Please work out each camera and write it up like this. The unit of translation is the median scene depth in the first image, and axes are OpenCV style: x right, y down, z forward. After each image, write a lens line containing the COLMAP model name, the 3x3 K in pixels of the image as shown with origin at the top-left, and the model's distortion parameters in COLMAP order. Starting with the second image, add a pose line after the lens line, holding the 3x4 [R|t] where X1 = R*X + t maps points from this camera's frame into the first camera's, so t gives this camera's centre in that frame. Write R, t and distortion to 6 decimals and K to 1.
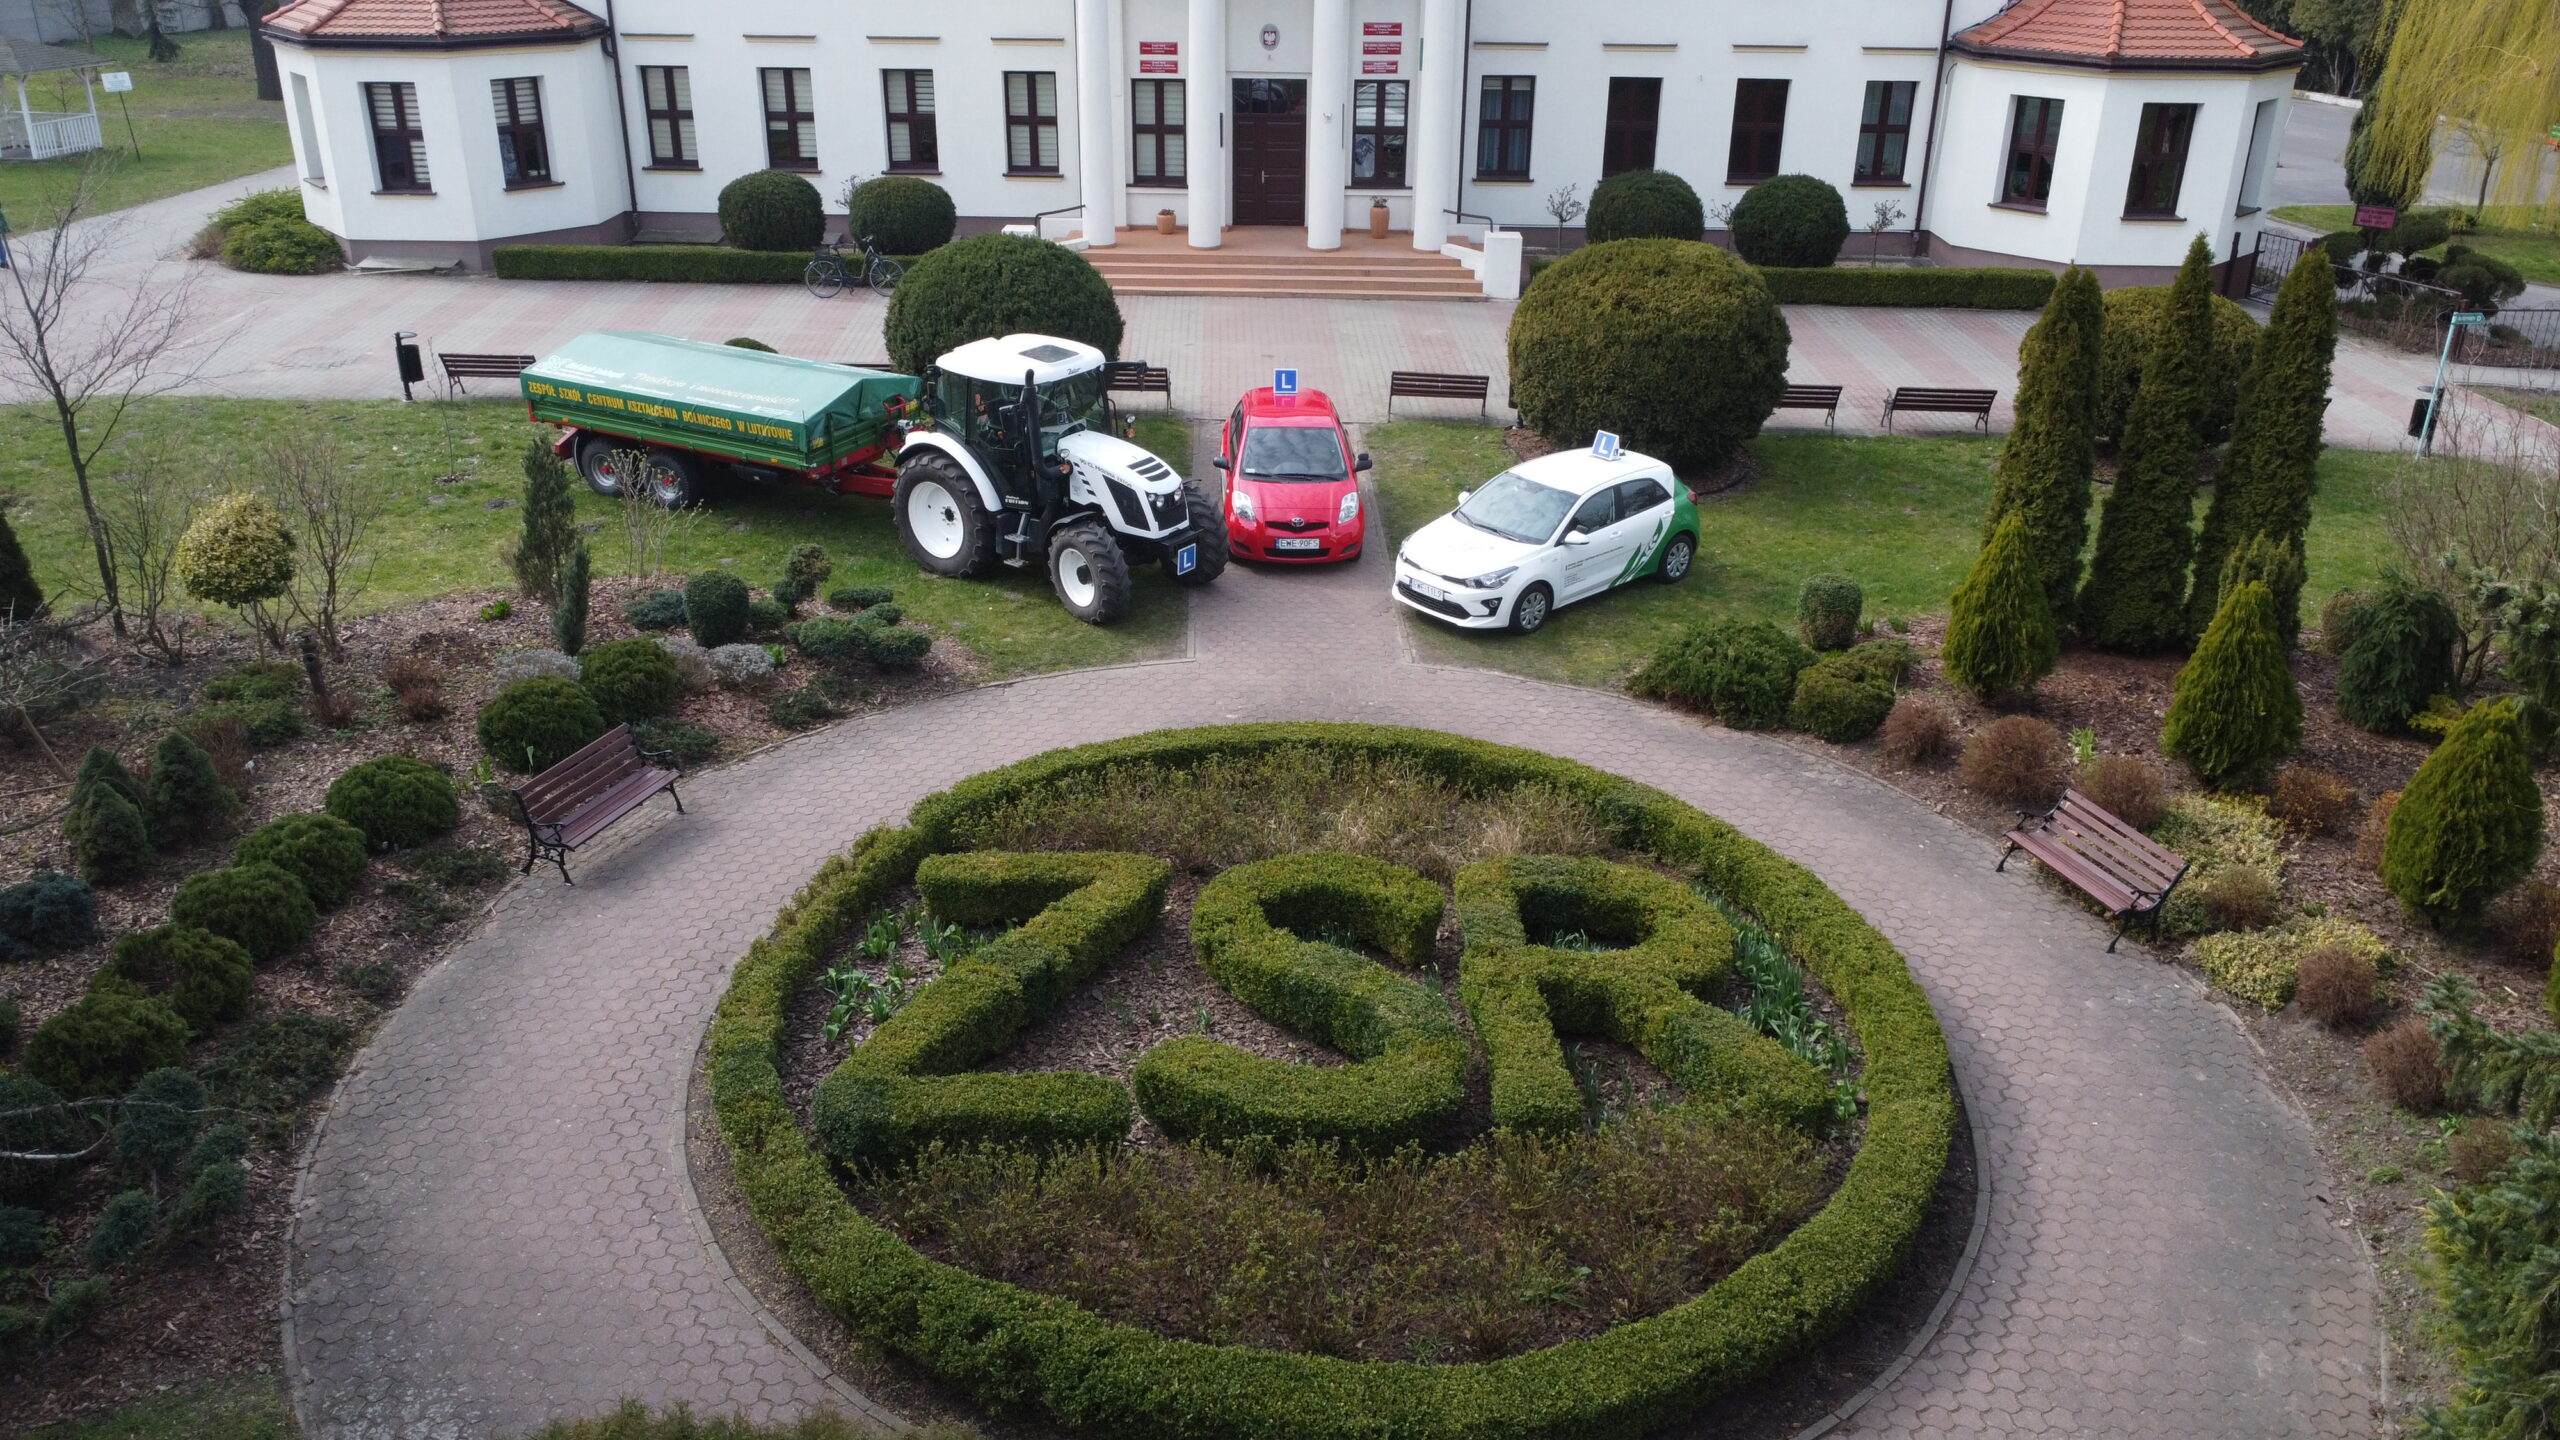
lens RADIAL K [[1931.9, 0, 1265.3], [0, 1931.9, 712.6], [0, 0, 1]] dist [0.002264, -0.005869]
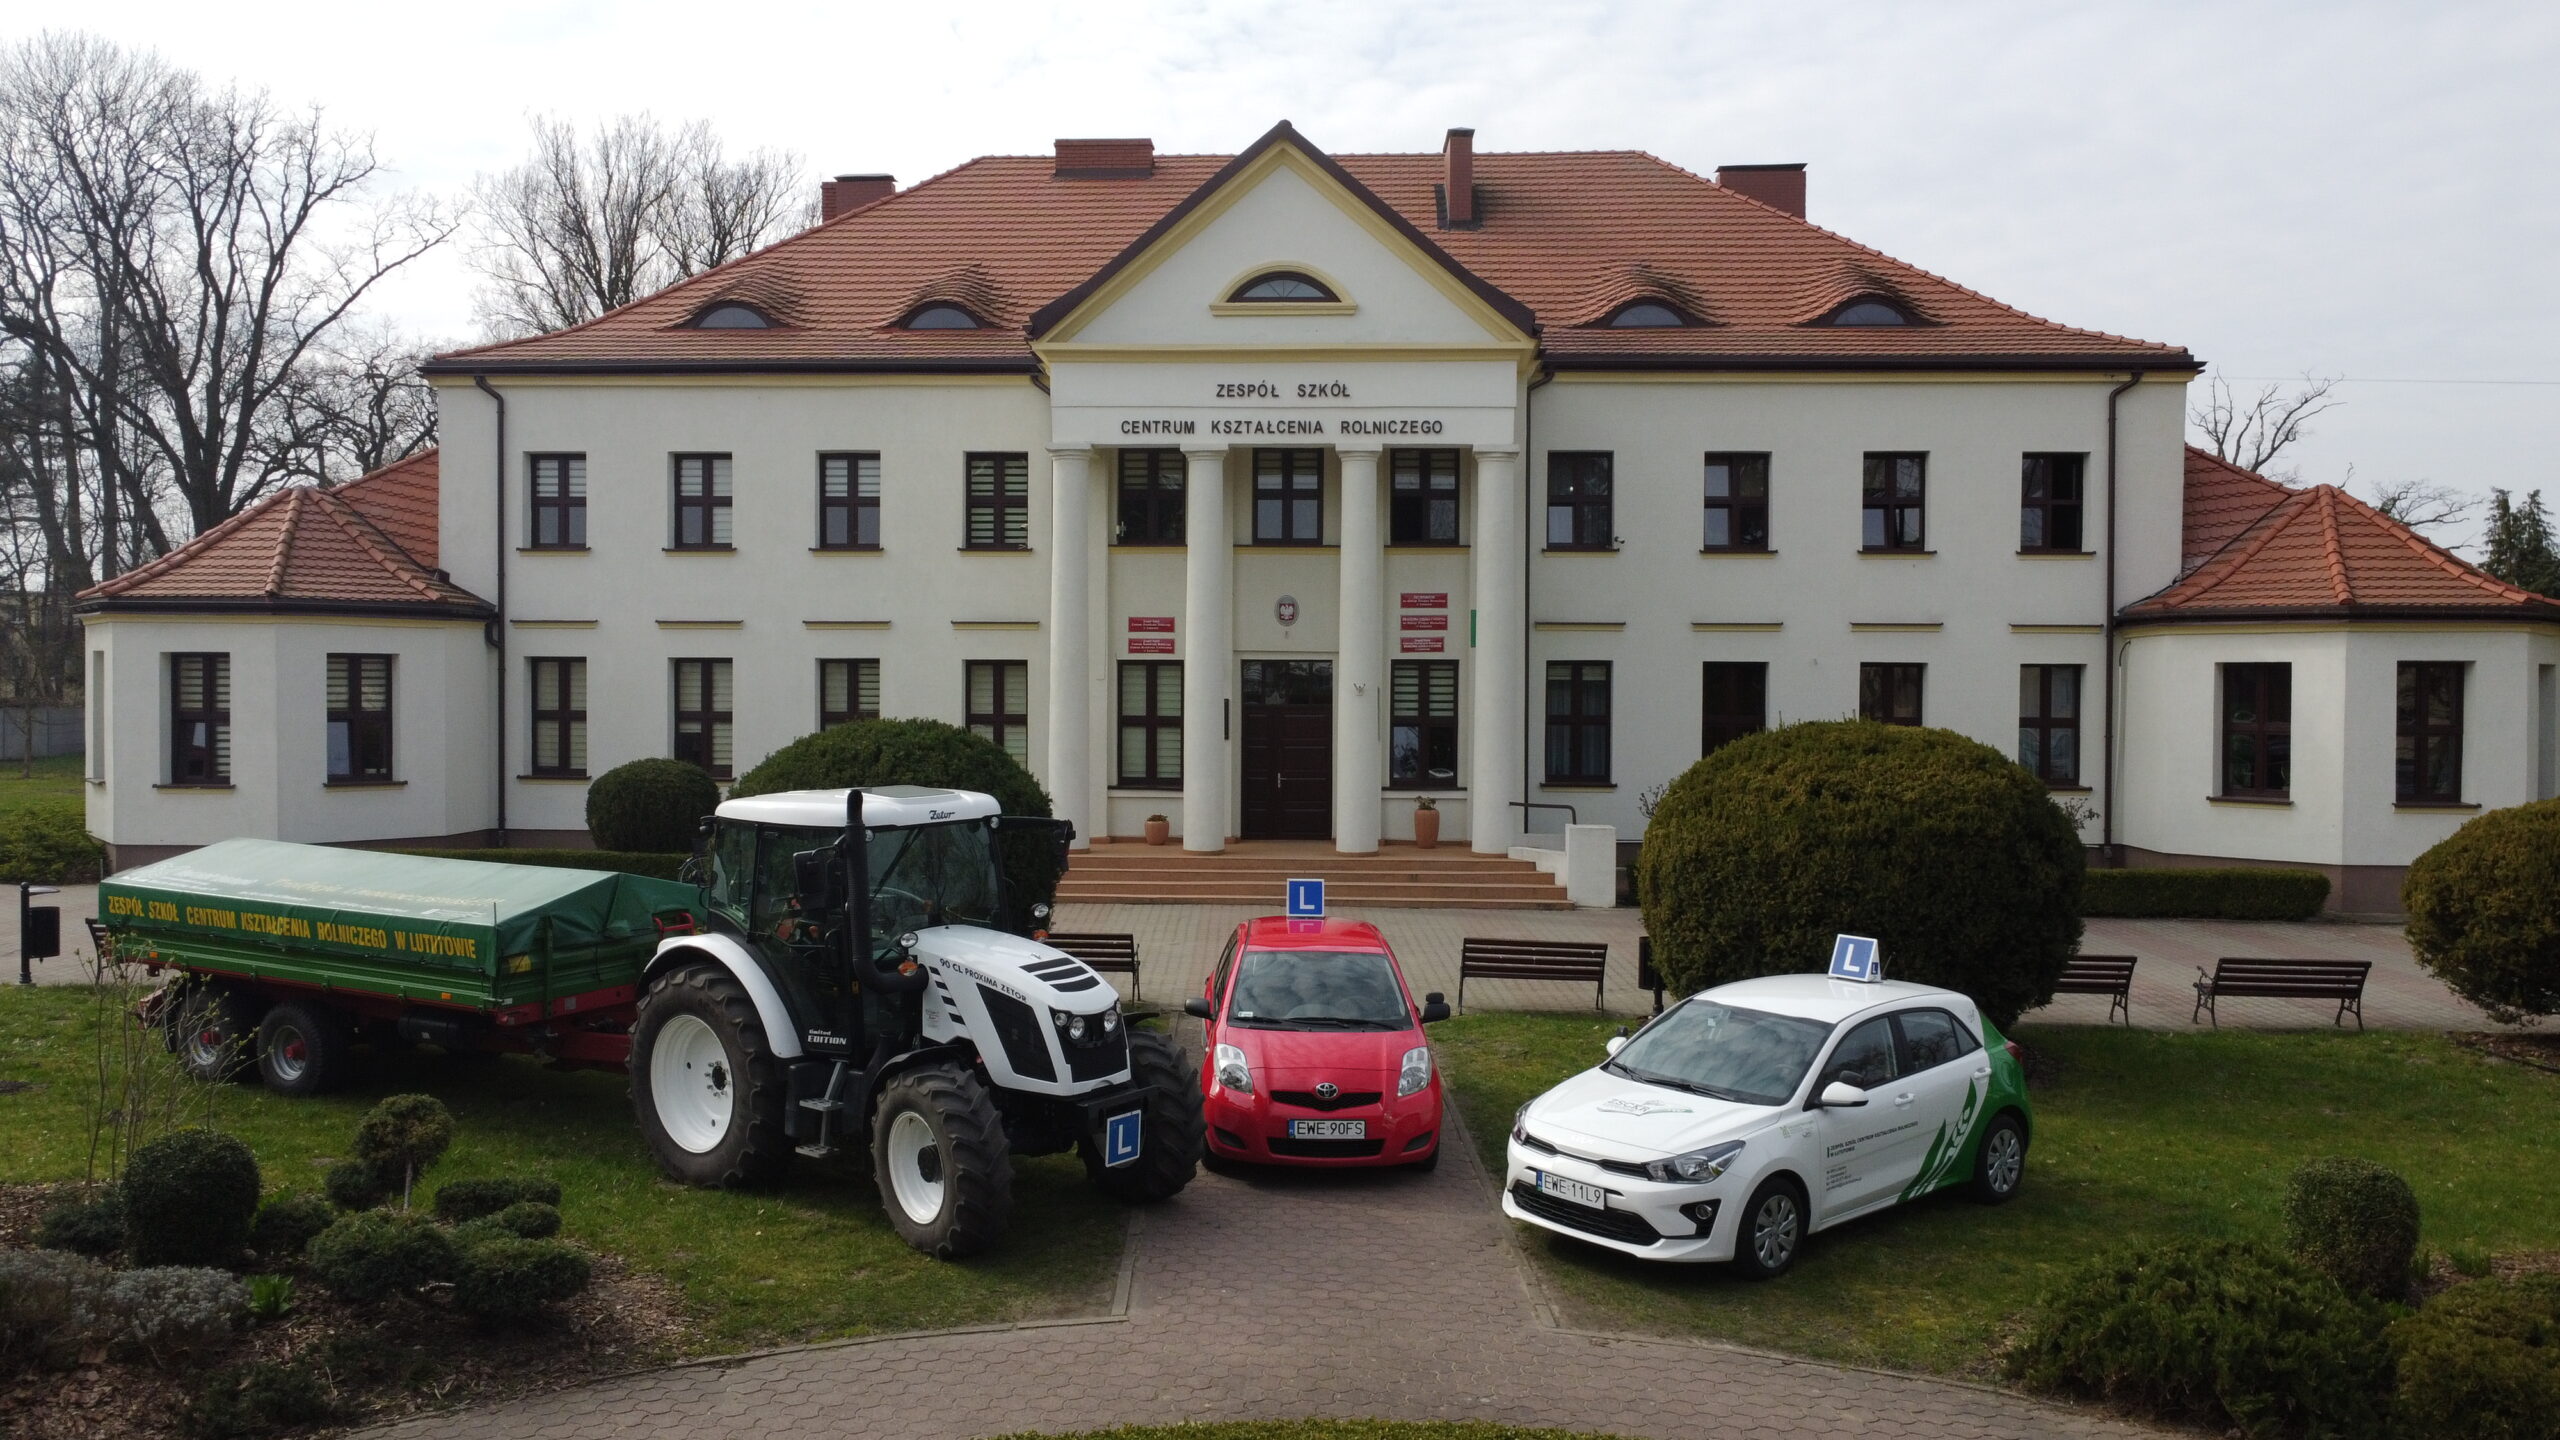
lens RADIAL K [[1931.9, 0, 1265.3], [0, 1931.9, 712.6], [0, 0, 1]] dist [0.002264, -0.005869]
pose [[0.999908, -0.002512, -0.013349, 0.005811], [-0.002954, 0.919036, -0.394163, 0.020981], [0.013258, 0.394166, 0.918944, 0.383856]]
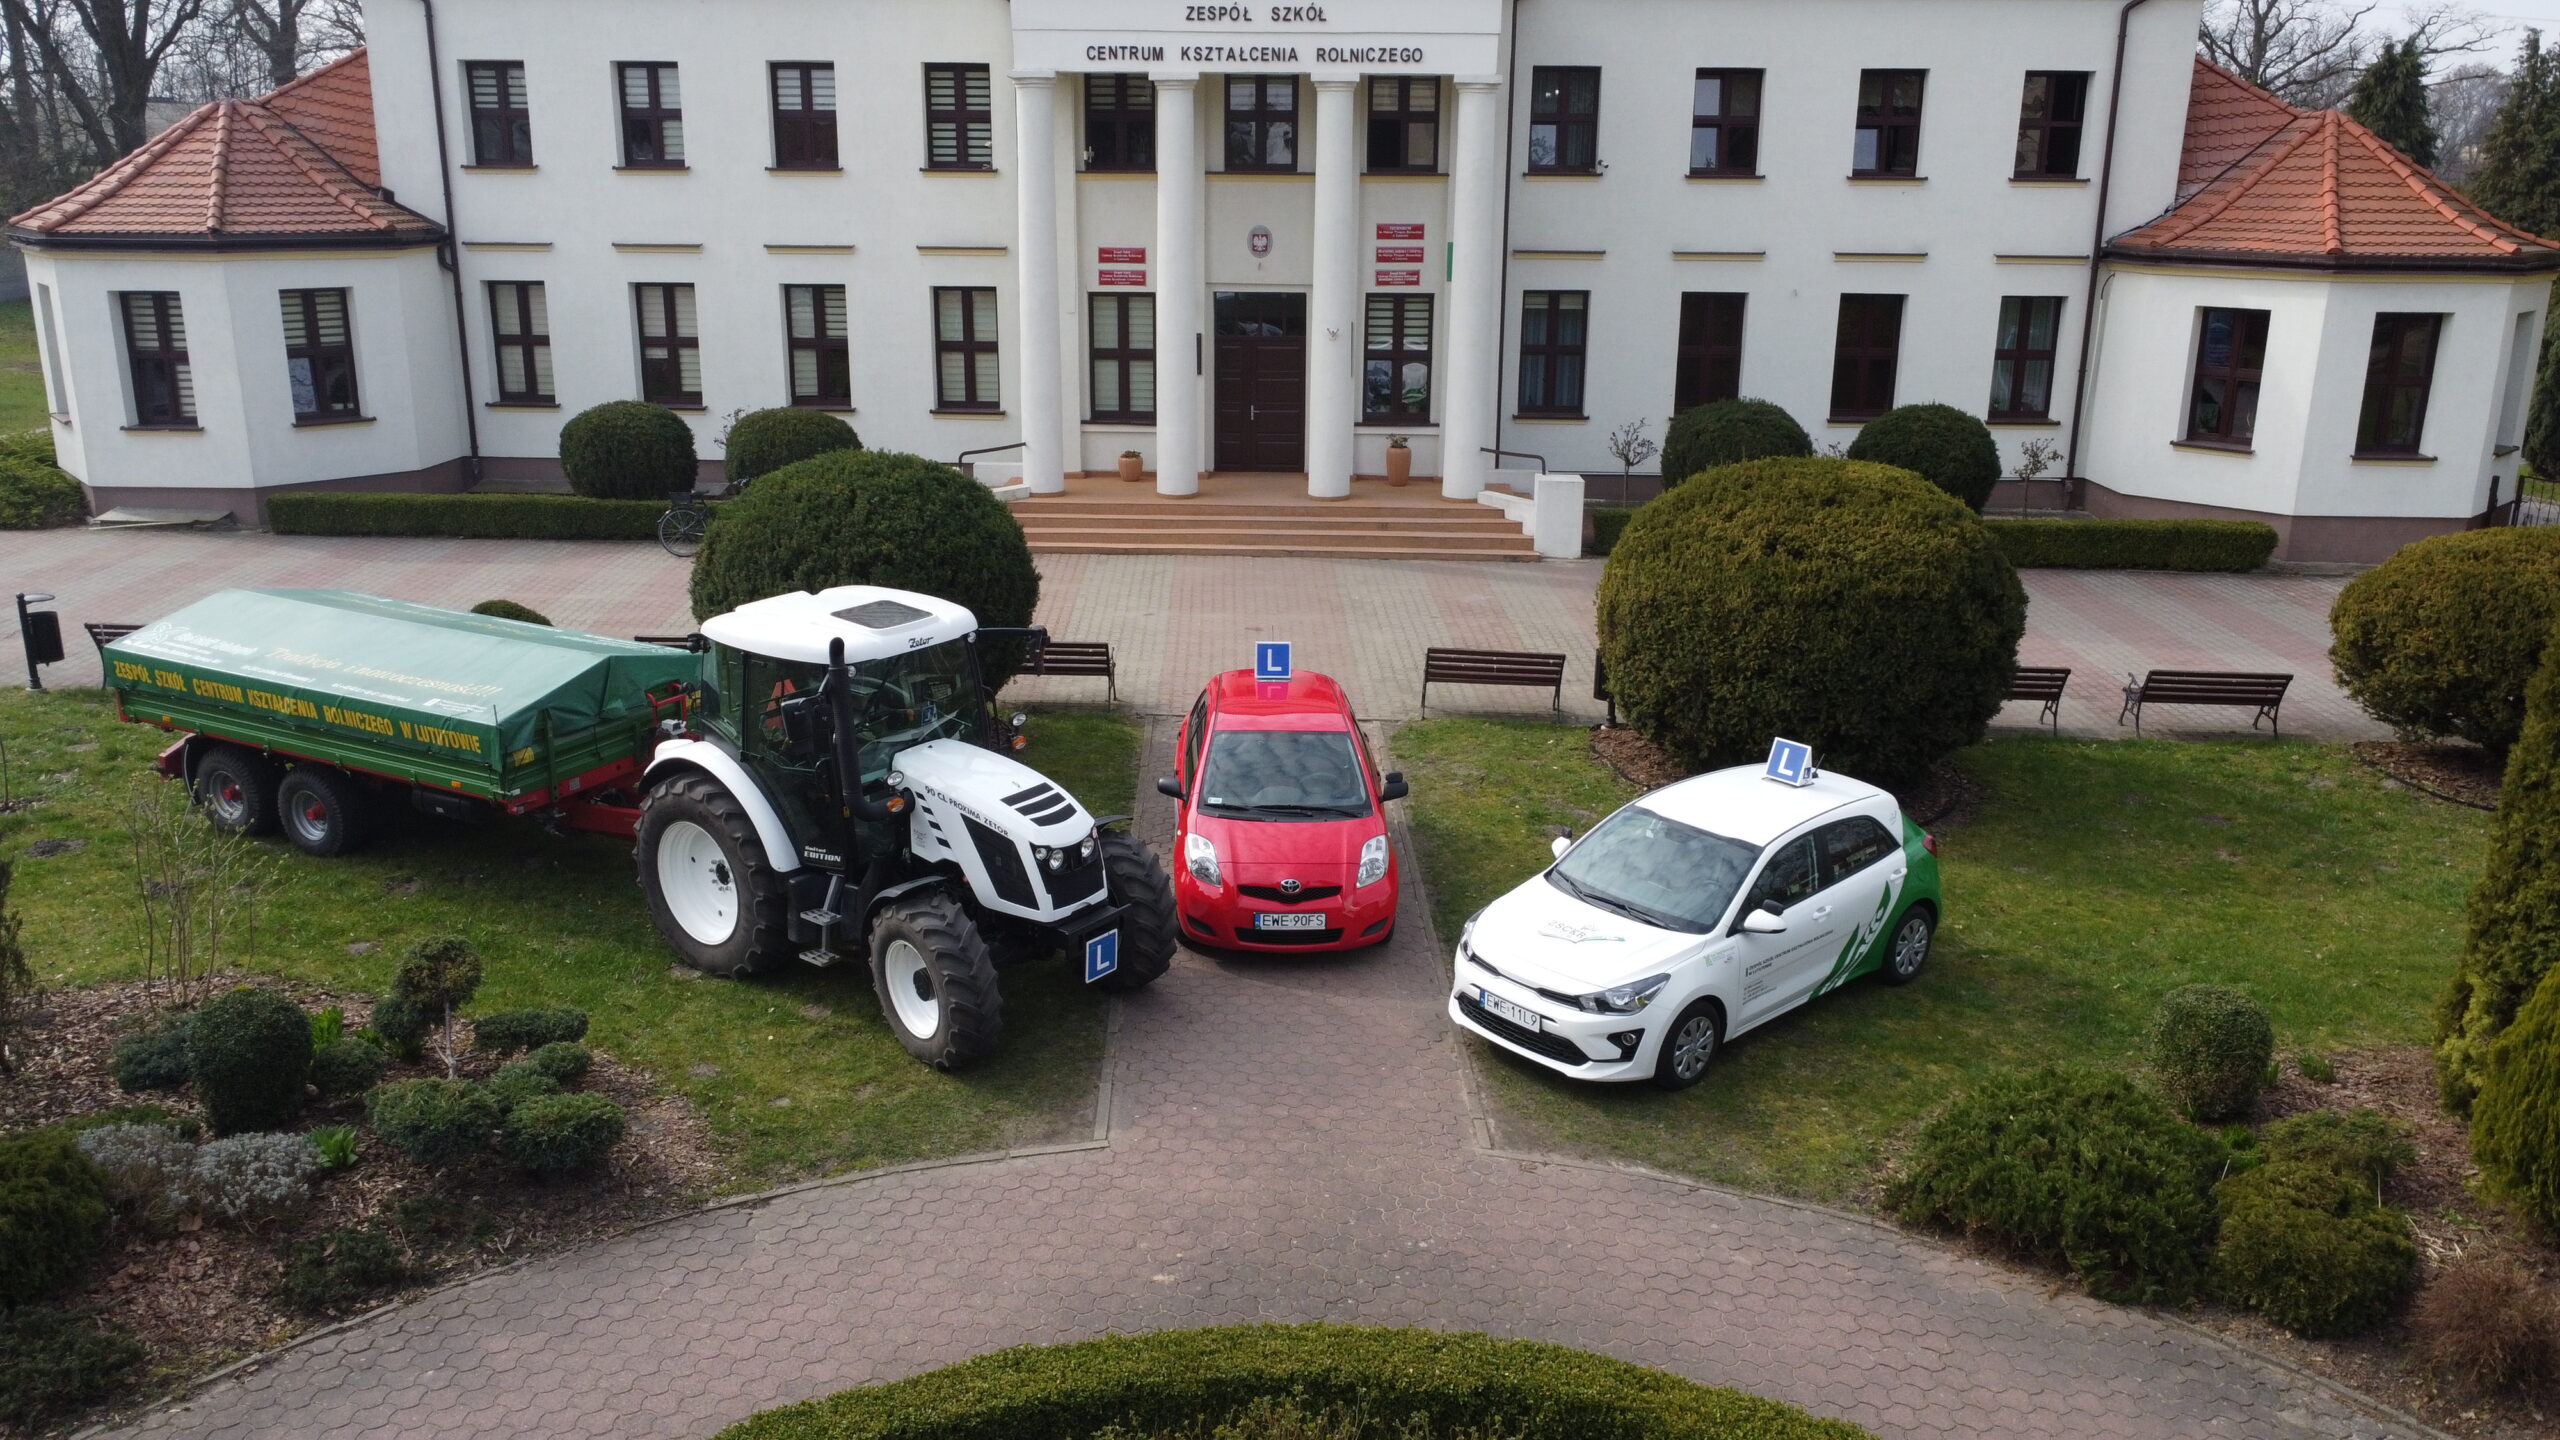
lens RADIAL K [[1931.9, 0, 1265.3], [0, 1931.9, 712.6], [0, 0, 1]] dist [0.002264, -0.005869]
pose [[0.999998, 0.000071, -0.001967, 0.008918], [-0.000356, 0.989323, -0.145739, -0.056558], [0.001935, 0.145739, 0.989321, 0.342552]]
